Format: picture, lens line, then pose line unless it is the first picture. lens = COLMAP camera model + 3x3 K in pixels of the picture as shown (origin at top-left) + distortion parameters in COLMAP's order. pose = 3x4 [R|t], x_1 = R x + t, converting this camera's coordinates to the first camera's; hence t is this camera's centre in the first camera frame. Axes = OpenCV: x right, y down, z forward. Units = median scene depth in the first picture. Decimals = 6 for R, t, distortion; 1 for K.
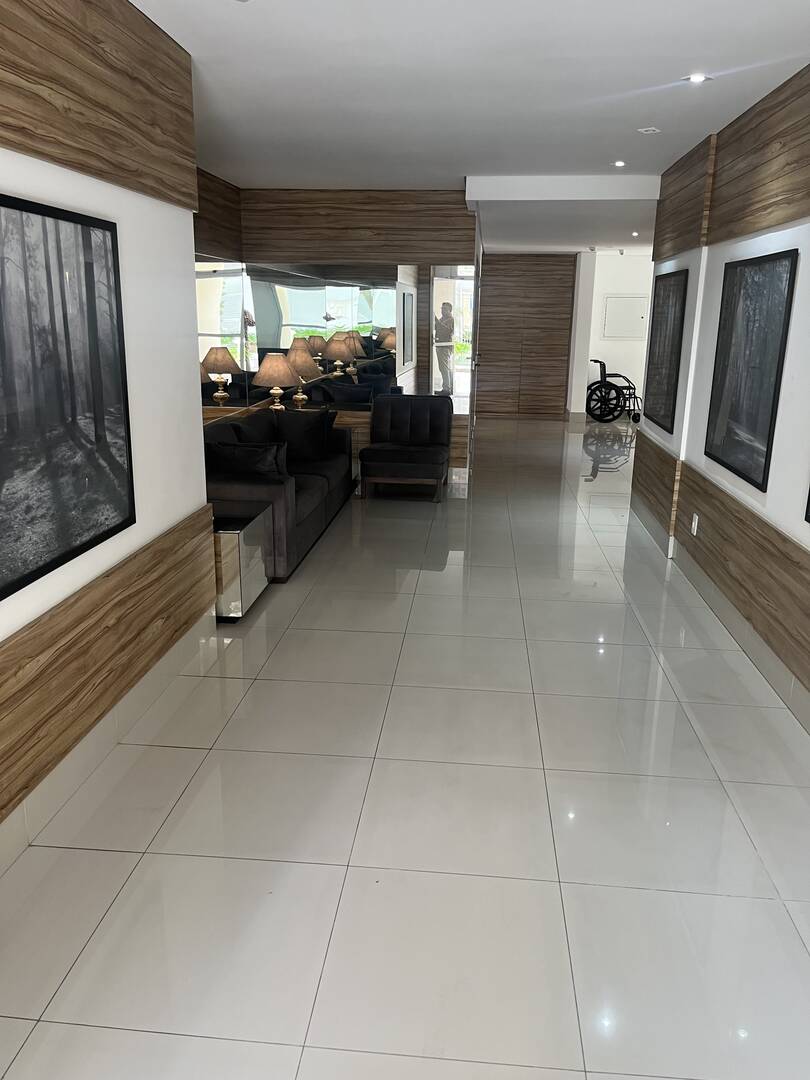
lens RADIAL K [[820.6, 0, 406.6], [0, 820.6, 538.6], [0, 0, 1]] dist [0.005517, -0.011961]
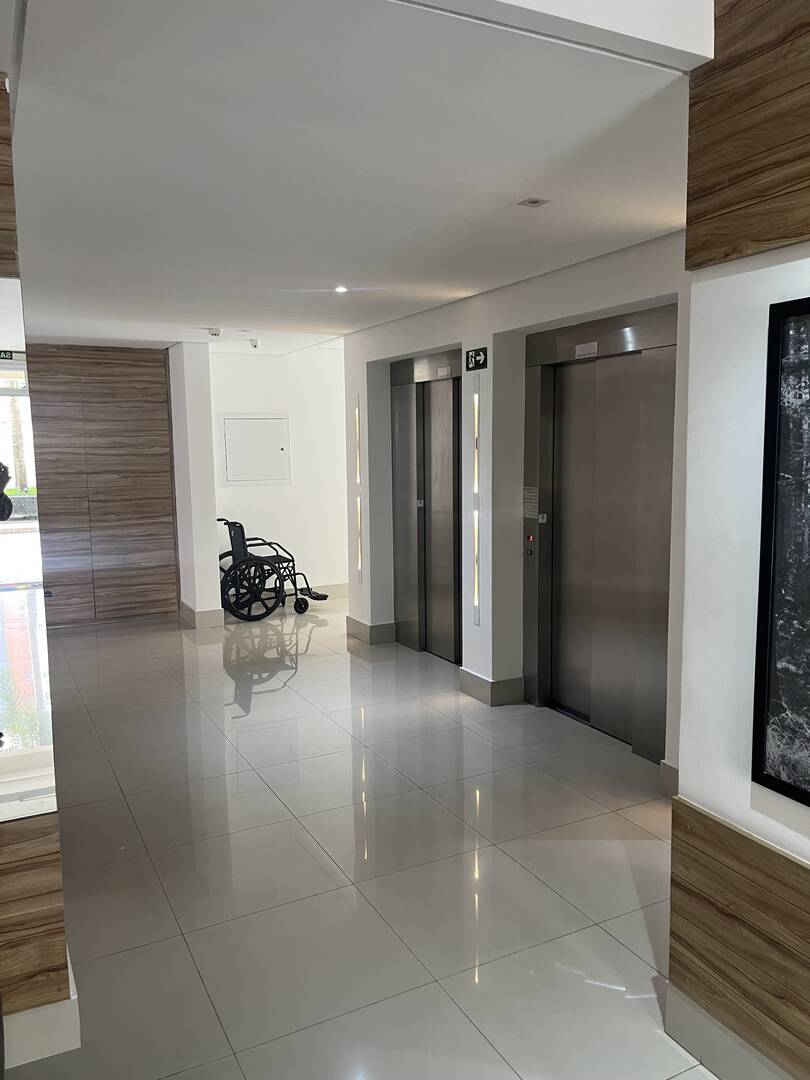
lens RADIAL K [[820.6, 0, 403.1], [0, 820.6, 538.9], [0, 0, 1]] dist [0.005517, -0.011961]
pose [[0.842174, -0.091617, 0.531365, 0.021803], [0.169200, 0.980587, -0.099099, -0.121406], [-0.511971, 0.173365, 0.841327, 0.429870]]
